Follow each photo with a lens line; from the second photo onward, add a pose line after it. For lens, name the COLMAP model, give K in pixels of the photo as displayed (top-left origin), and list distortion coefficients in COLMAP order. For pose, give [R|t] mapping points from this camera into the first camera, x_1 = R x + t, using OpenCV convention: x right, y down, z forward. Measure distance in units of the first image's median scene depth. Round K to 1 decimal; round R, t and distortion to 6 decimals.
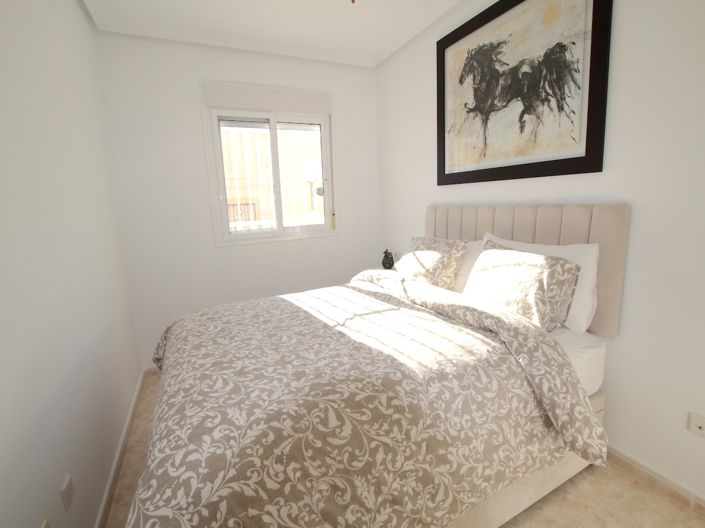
lens RADIAL K [[323.8, 0, 352.1], [0, 323.8, 259.5], [0, 0, 1]] dist [-0.027266, -0.000066]
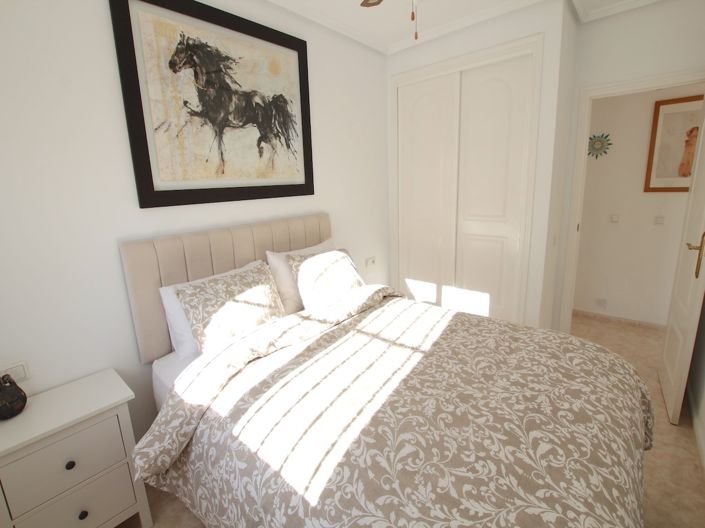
lens RADIAL K [[323.8, 0, 352.1], [0, 323.8, 259.5], [0, 0, 1]] dist [-0.027266, -0.000066]
pose [[-0.380233, -0.177792, 0.907642, -0.685313], [0.205620, 0.940541, 0.270375, -0.308866], [-0.901745, 0.289435, -0.321067, 1.210339]]
